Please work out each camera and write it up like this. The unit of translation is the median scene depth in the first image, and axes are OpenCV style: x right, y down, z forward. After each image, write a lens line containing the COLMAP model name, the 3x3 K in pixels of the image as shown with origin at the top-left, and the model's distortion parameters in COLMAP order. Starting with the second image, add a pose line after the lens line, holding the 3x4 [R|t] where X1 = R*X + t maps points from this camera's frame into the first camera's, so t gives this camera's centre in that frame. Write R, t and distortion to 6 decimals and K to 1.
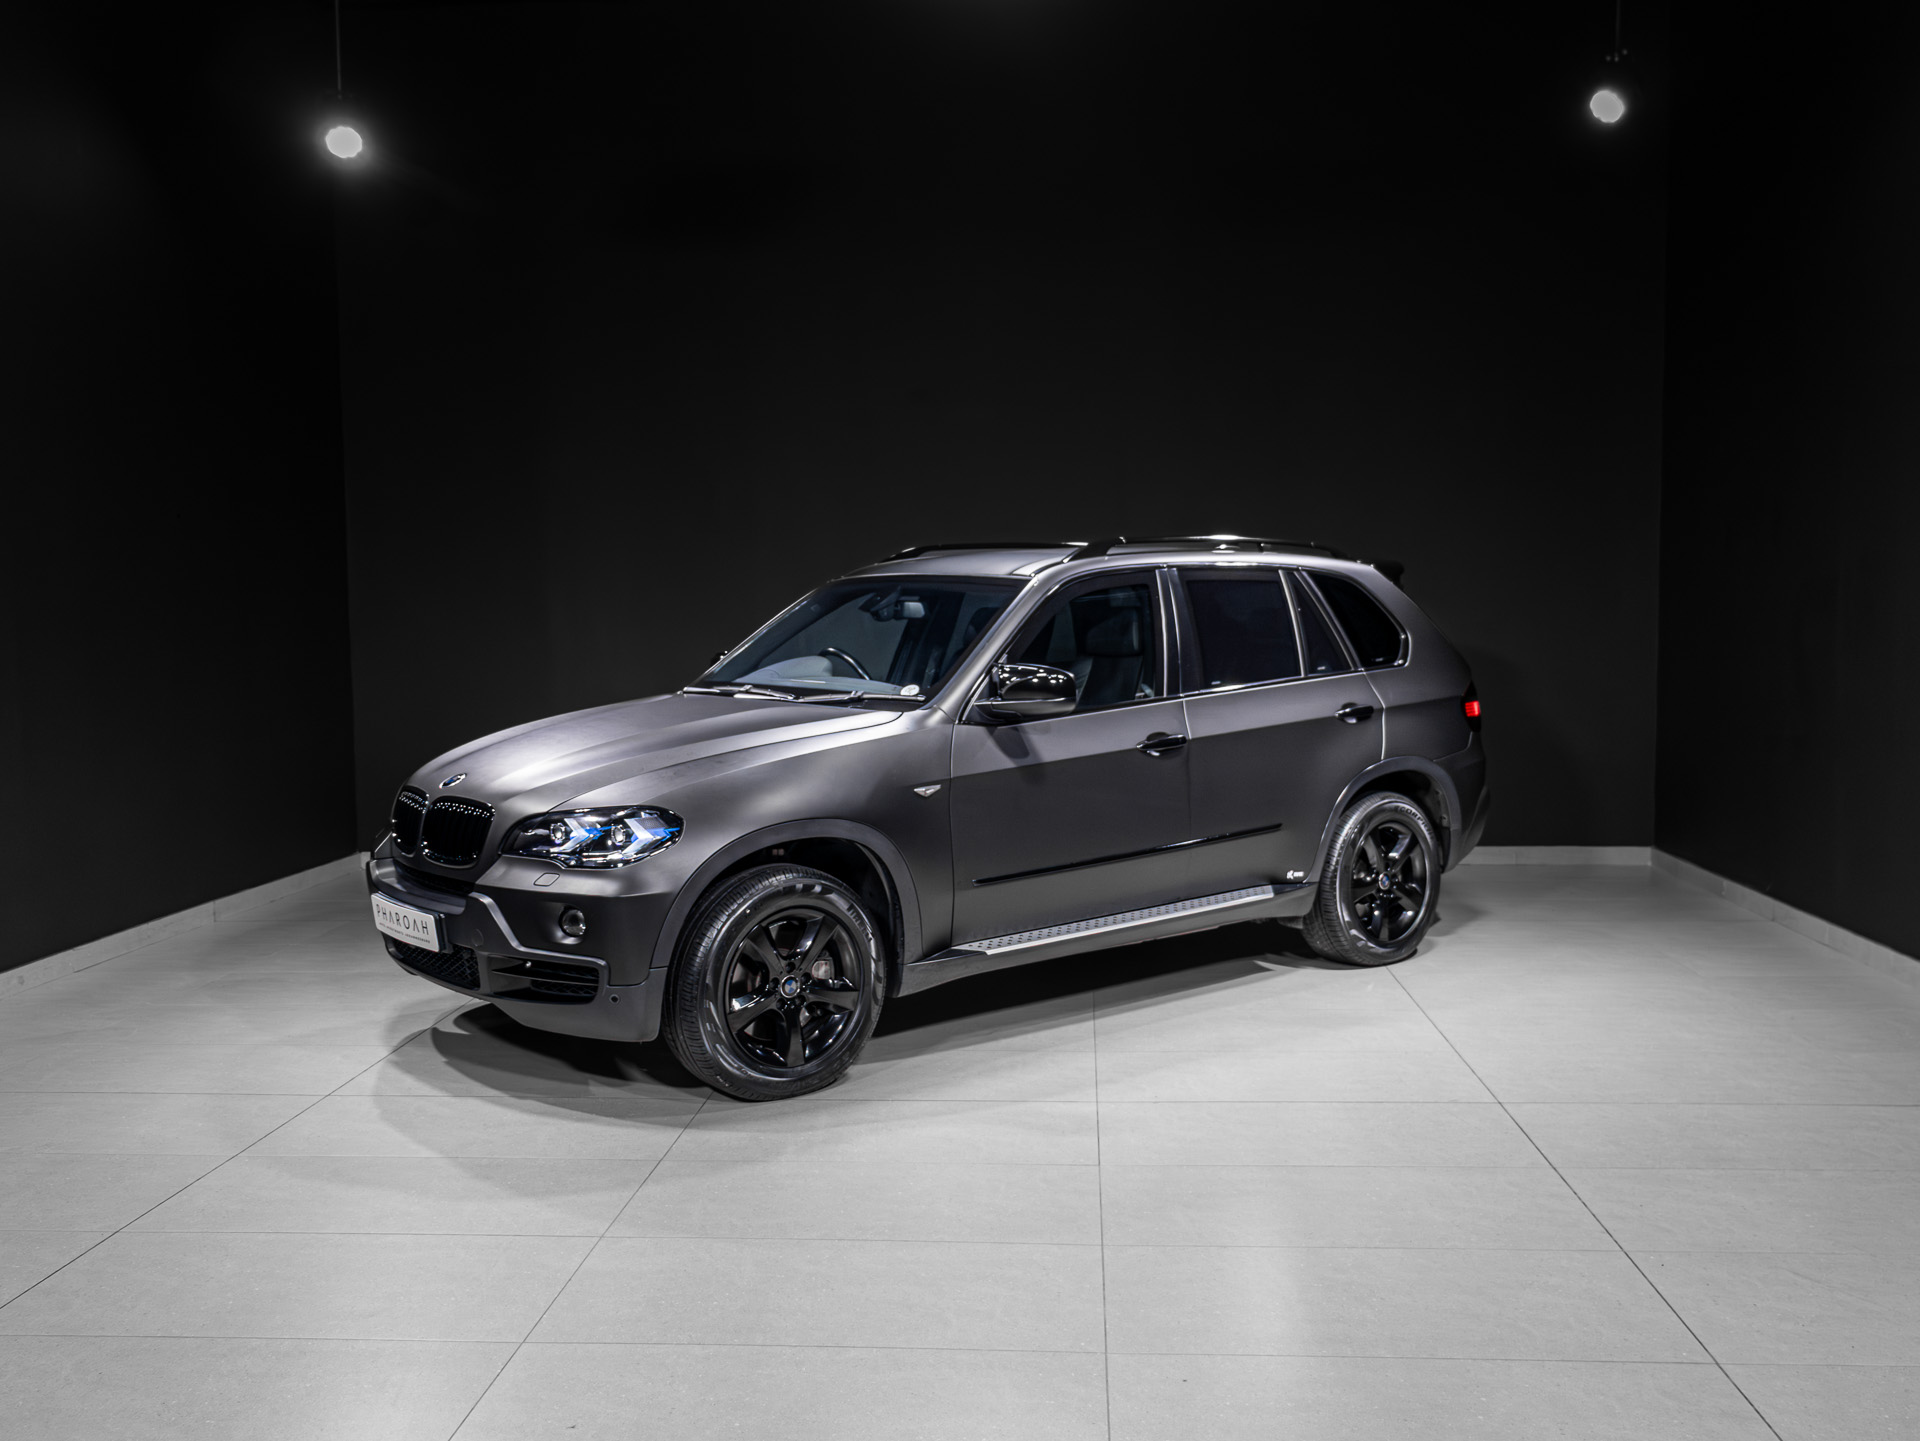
lens RADIAL K [[1765.7, 0, 987.3], [0, 1765.7, 737.1], [0, 0, 1]] dist [0.005379, 0.000000]
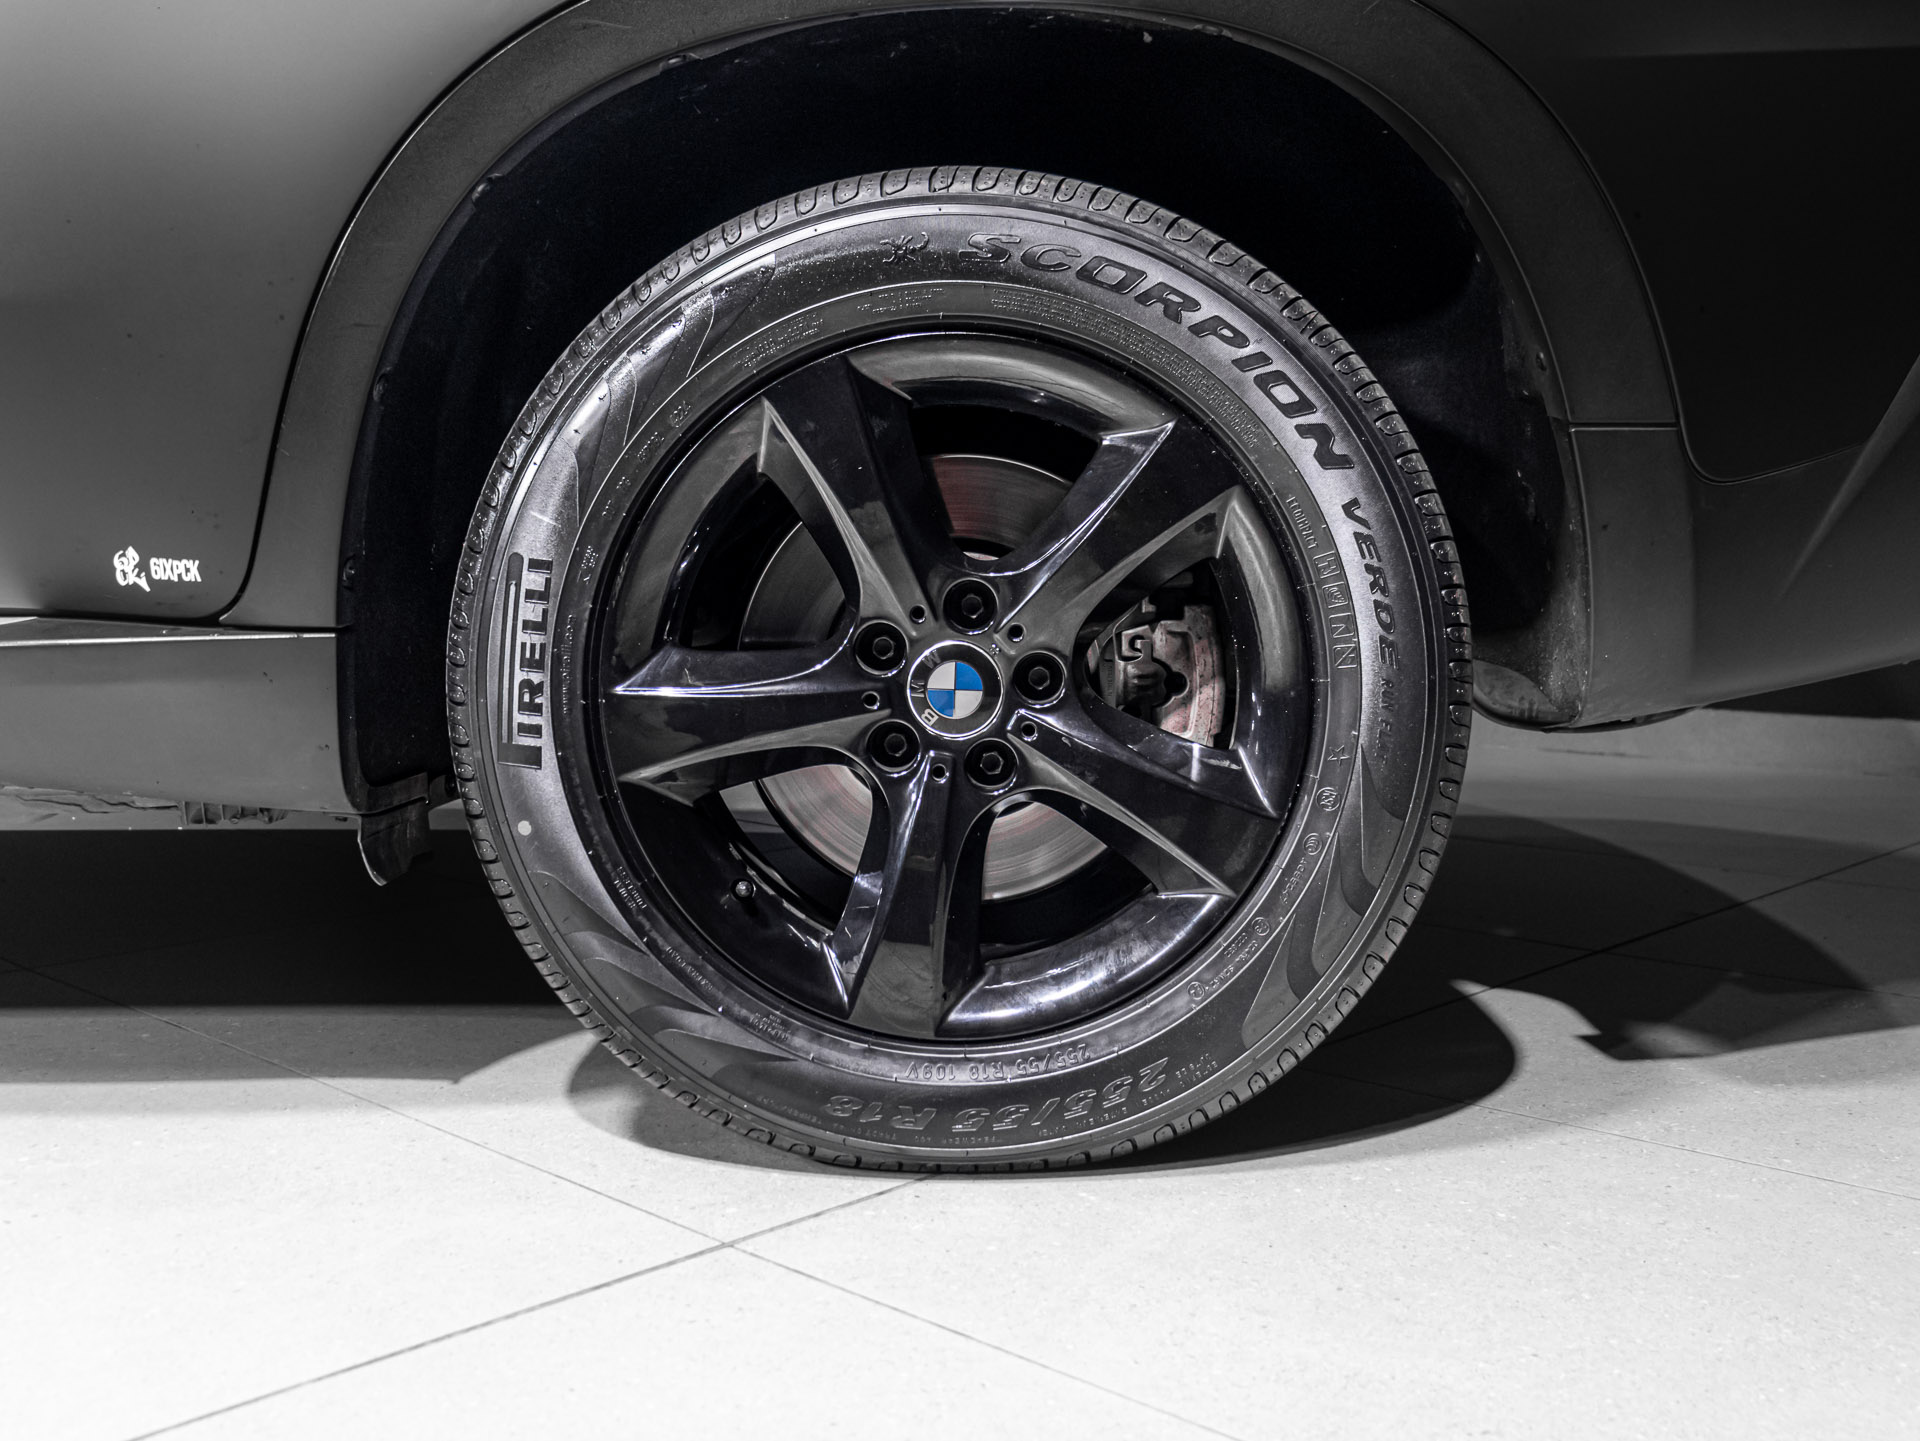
lens RADIAL K [[1978.9, 0, 943.0], [0, 1978.9, 726.8], [0, 0, 1]] dist [-0.043131, 0.000000]
pose [[0.754514, 0.068501, -0.652699, 0.408303], [-0.053669, 0.997647, 0.042662, 0.089560], [0.654086, 0.002841, 0.756415, 0.995887]]
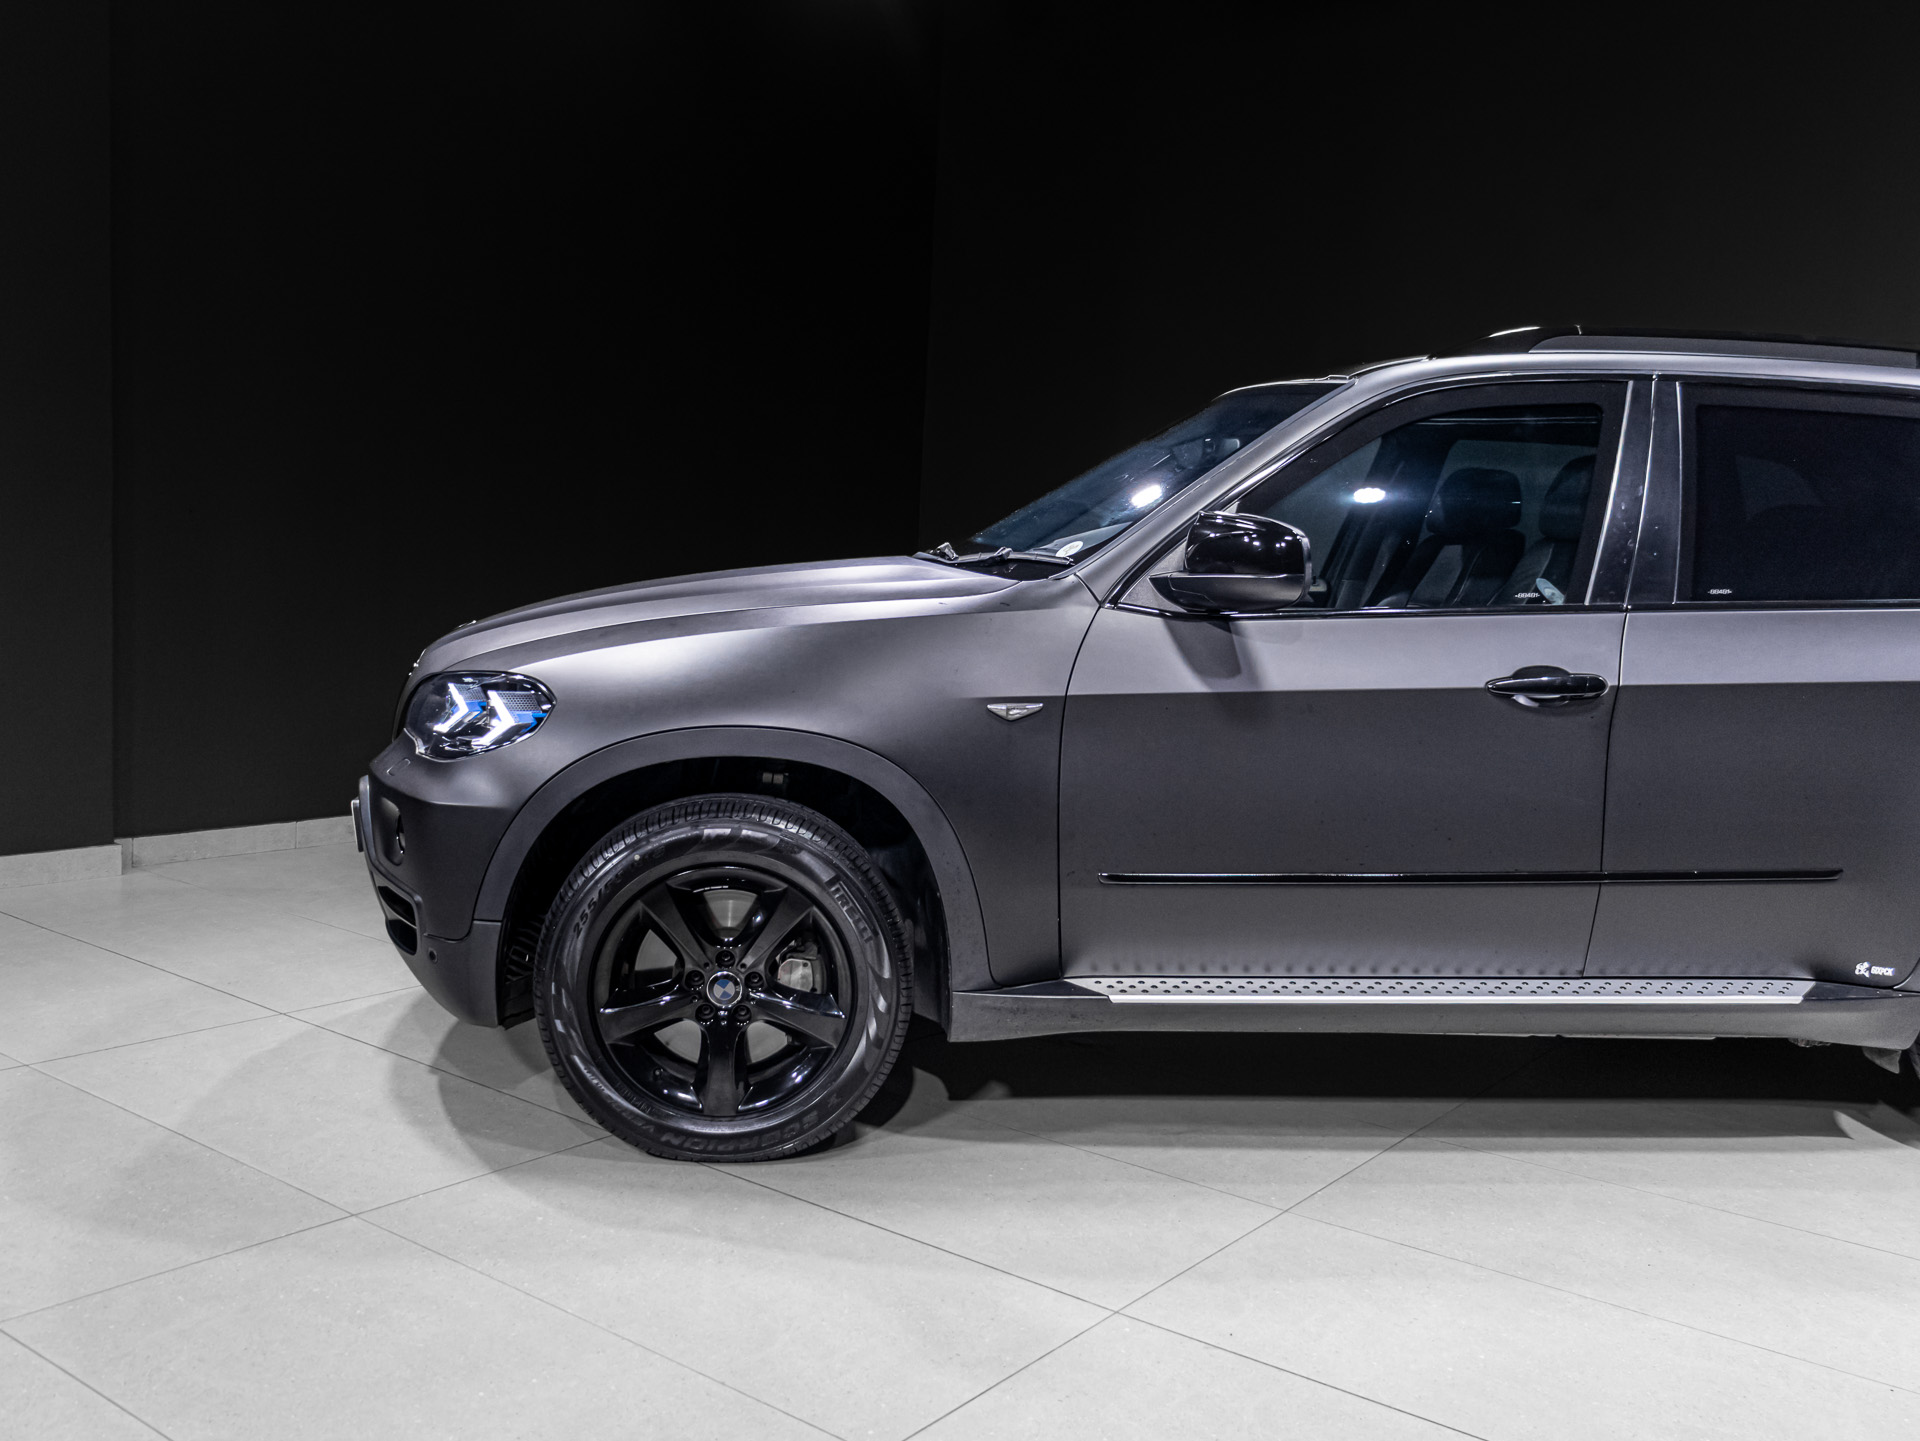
lens RADIAL K [[1765.7, 0, 947.0], [0, 1765.7, 725.2], [0, 0, 1]] dist [0.005379, 0.000000]
pose [[0.828699, 0.109970, -0.548784, 0.250770], [-0.100388, 0.993811, 0.047557, 0.008517], [0.550618, 0.015681, 0.834610, 0.448588]]
